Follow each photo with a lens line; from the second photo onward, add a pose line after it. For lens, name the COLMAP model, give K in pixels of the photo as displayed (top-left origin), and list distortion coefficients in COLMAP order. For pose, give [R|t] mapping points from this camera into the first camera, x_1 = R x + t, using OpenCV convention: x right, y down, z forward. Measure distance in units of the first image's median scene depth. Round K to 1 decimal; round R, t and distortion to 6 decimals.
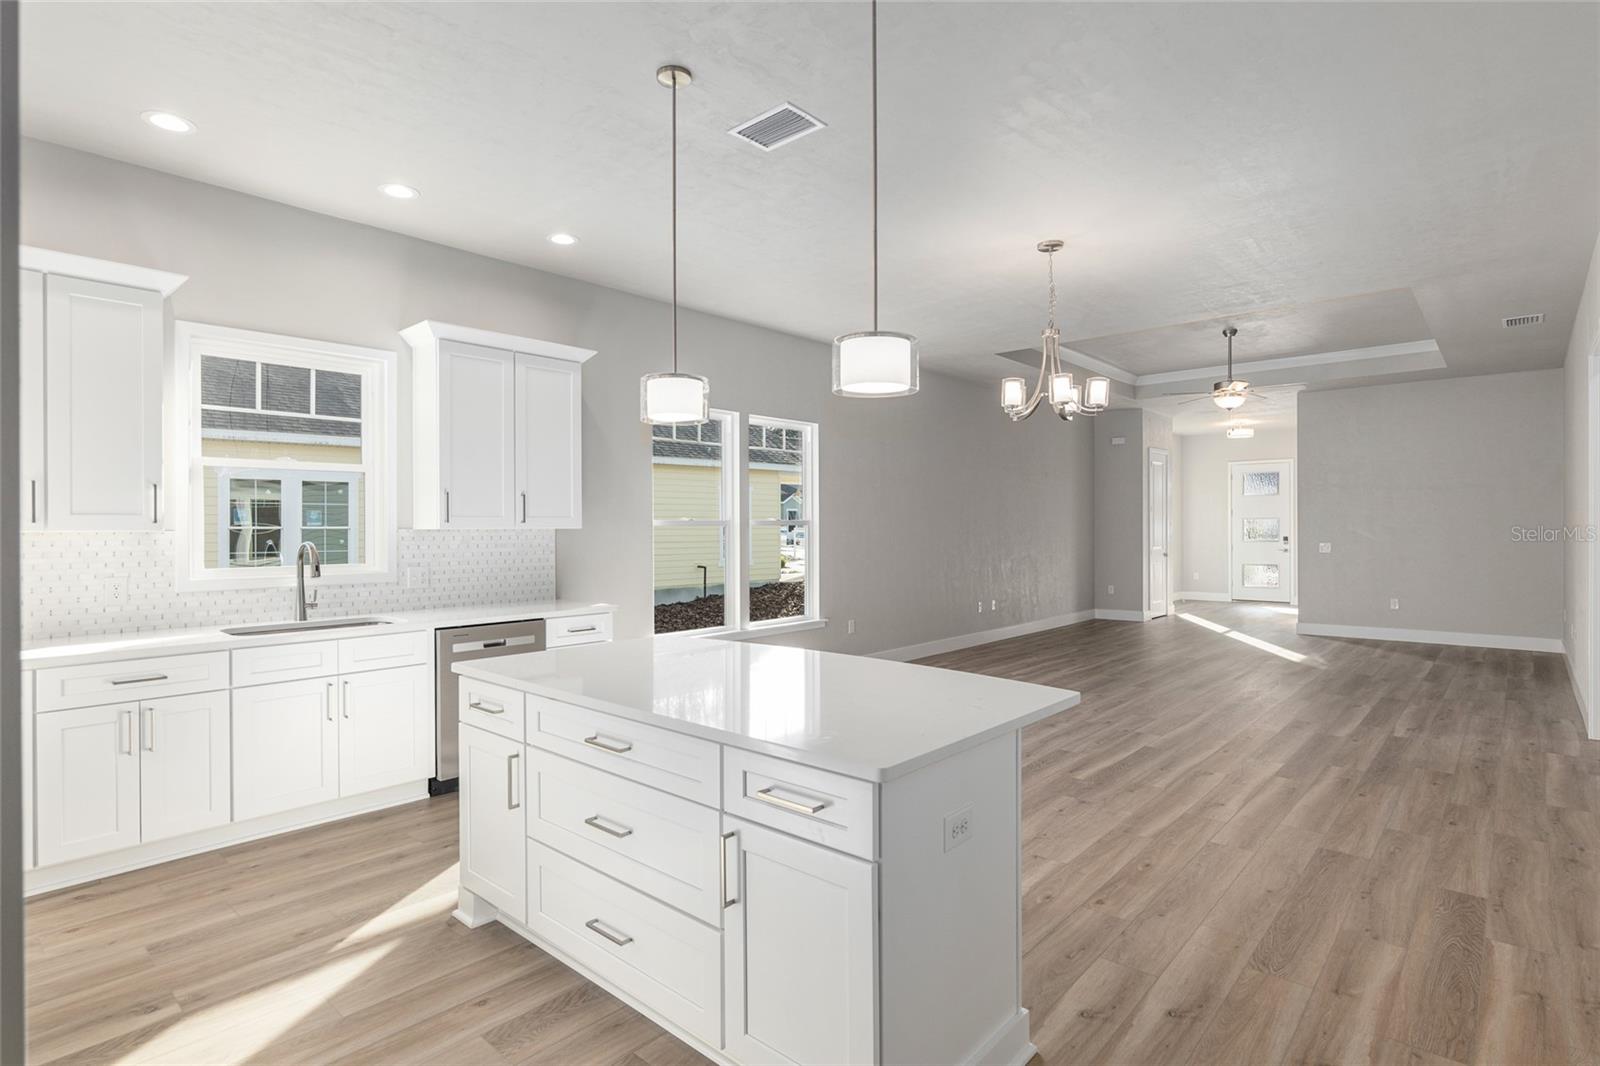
lens RADIAL K [[805.8, 0, 800.0], [0, 805.8, 533.0], [0, 0, 1]] dist [-0.000259, -0.000181]
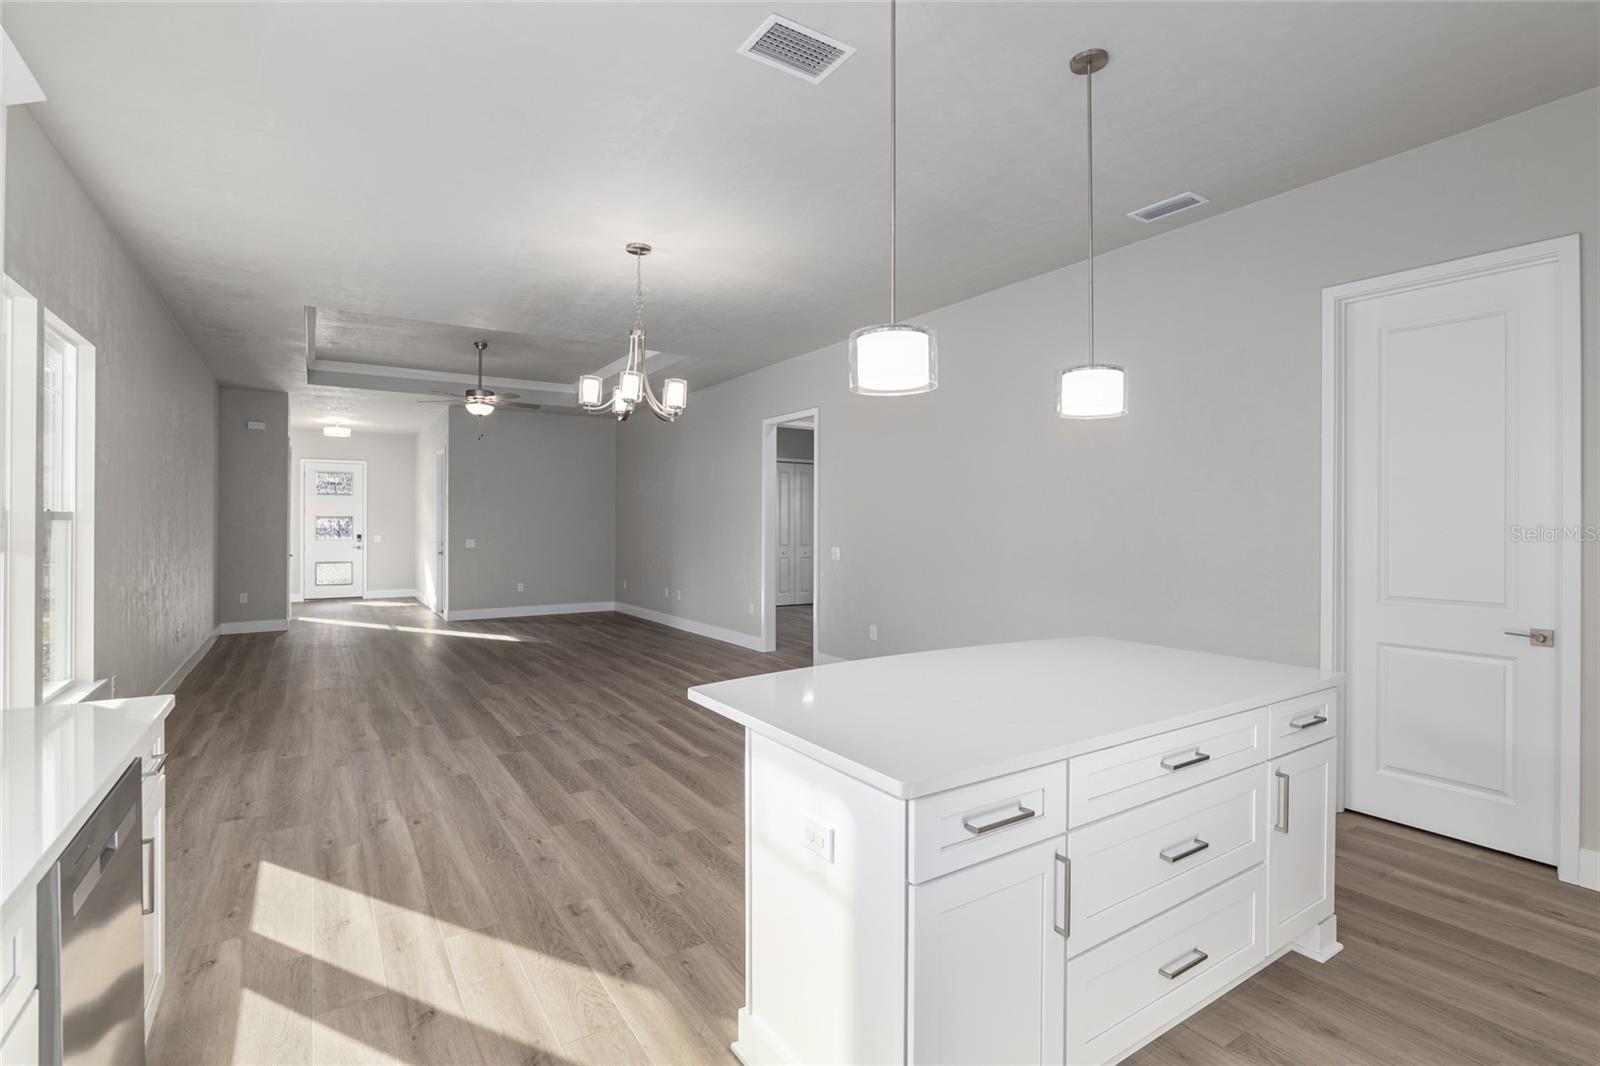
lens RADIAL K [[750.8, 0, 796.7], [0, 750.8, 531.5], [0, 0, 1]] dist [-0.024642, 0.007228]
pose [[0.264714, -0.003464, 0.964321, -0.260843], [0.003442, 0.999991, 0.002648, -0.000361], [-0.964321, 0.002619, 0.264724, 0.268190]]
